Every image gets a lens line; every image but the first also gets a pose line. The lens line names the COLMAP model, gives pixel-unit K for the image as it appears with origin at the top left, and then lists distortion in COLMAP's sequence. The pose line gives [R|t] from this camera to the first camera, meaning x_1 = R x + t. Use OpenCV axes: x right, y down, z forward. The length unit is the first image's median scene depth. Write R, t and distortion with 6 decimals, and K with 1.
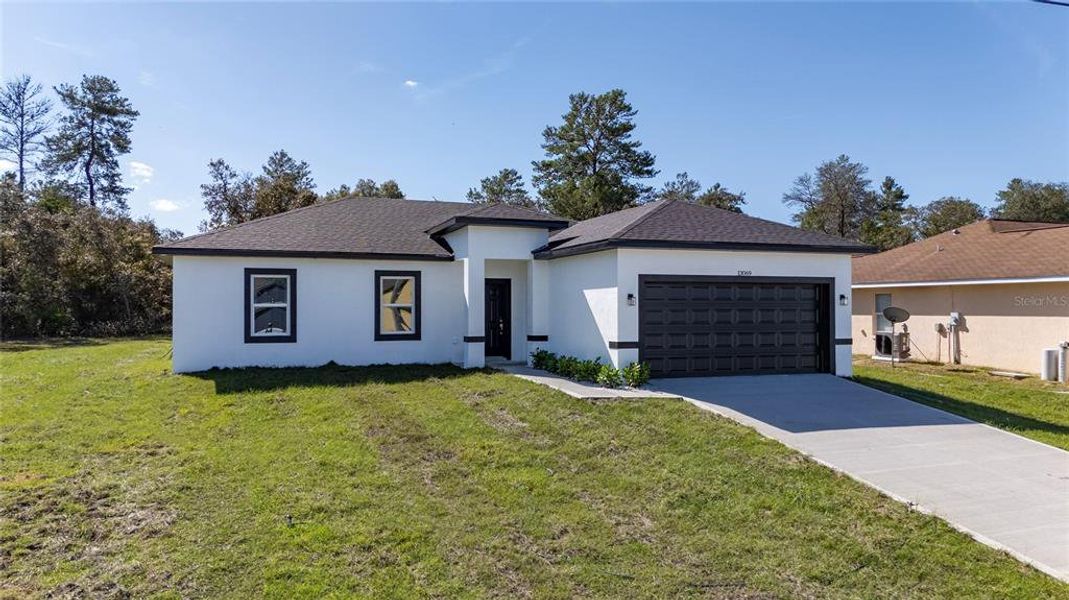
lens RADIAL K [[762.9, 0, 534.5], [0, 762.9, 300.0], [0, 0, 1]] dist [0.027694, -0.000431]
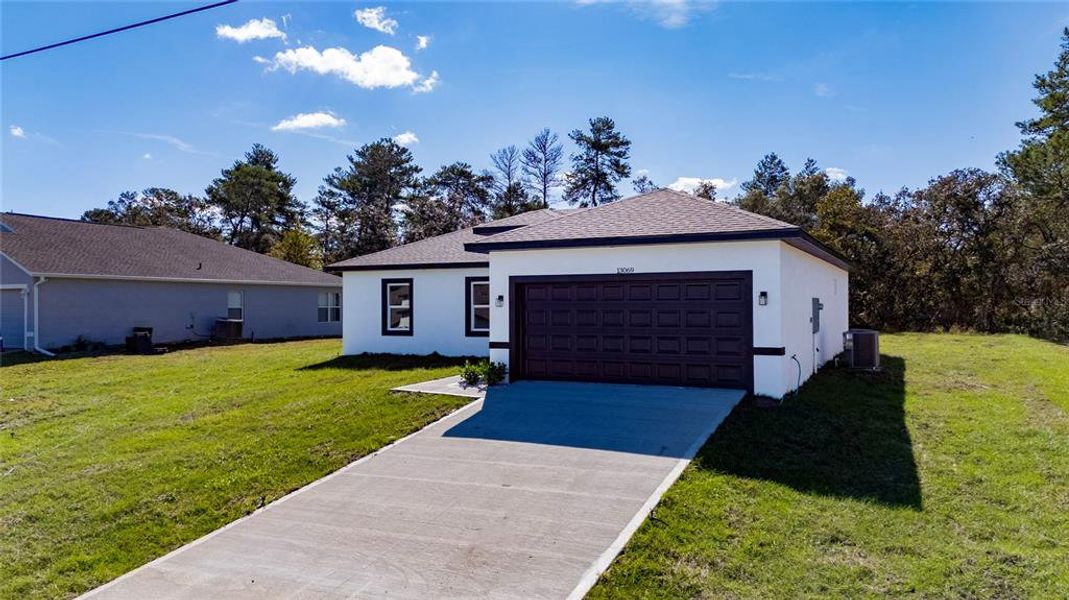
lens RADIAL K [[762.9, 0, 534.5], [0, 762.9, 300.0], [0, 0, 1]] dist [0.027694, -0.000431]
pose [[0.701024, -0.008858, -0.713083, 0.743630], [0.008997, 0.999953, -0.003576, 0.001940], [0.713081, -0.003908, 0.701071, 0.262713]]
